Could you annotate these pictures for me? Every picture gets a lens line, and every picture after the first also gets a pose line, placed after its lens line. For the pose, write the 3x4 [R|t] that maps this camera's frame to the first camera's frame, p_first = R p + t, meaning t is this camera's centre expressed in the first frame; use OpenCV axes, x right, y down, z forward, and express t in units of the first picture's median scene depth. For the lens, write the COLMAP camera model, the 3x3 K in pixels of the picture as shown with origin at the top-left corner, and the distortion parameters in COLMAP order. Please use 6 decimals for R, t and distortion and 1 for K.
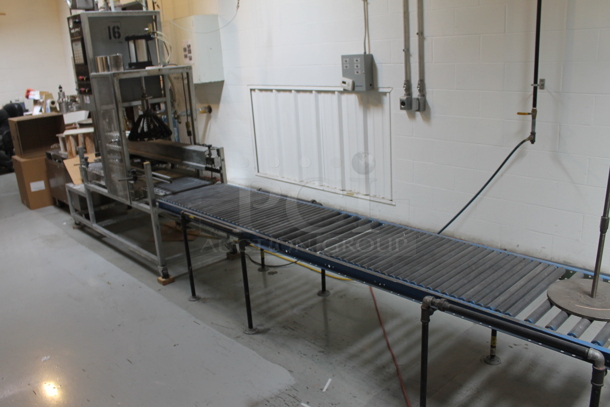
lens RADIAL K [[524.4, 0, 305.0], [0, 524.4, 203.5], [0, 0, 1]] dist [-0.166393, 0.148214]
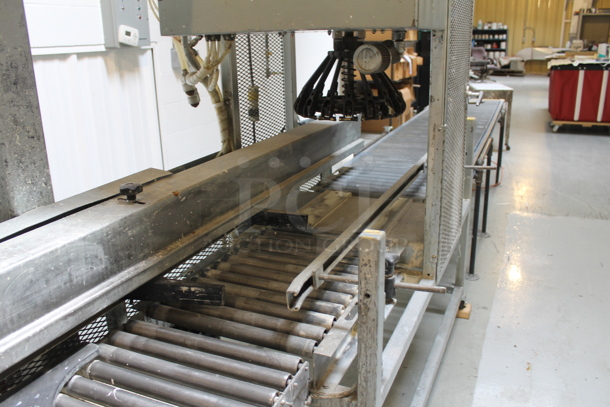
lens RADIAL K [[524.4, 0, 305.0], [0, 524.4, 203.5], [0, 0, 1]] dist [-0.166393, 0.148214]
pose [[-0.376156, -0.200610, 0.904578, -0.706623], [0.322953, 0.886670, 0.330934, -0.211879], [-0.868451, 0.416619, -0.268739, 1.228464]]
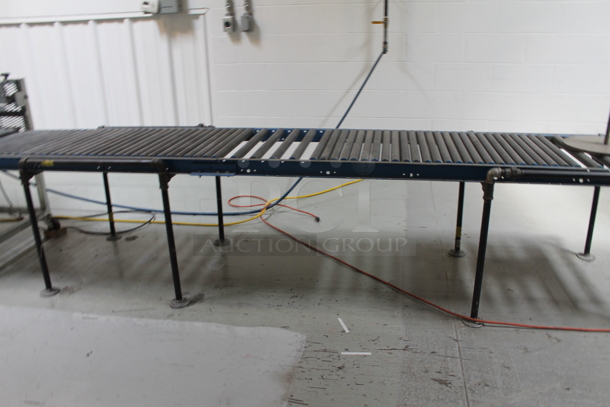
lens RADIAL K [[524.4, 0, 305.0], [0, 524.4, 203.5], [0, 0, 1]] dist [-0.166393, 0.148214]
pose [[0.794510, -0.167869, 0.583587, -0.282763], [0.152584, 0.985386, 0.075714, 0.064094], [-0.587769, 0.028891, 0.808513, 0.248182]]
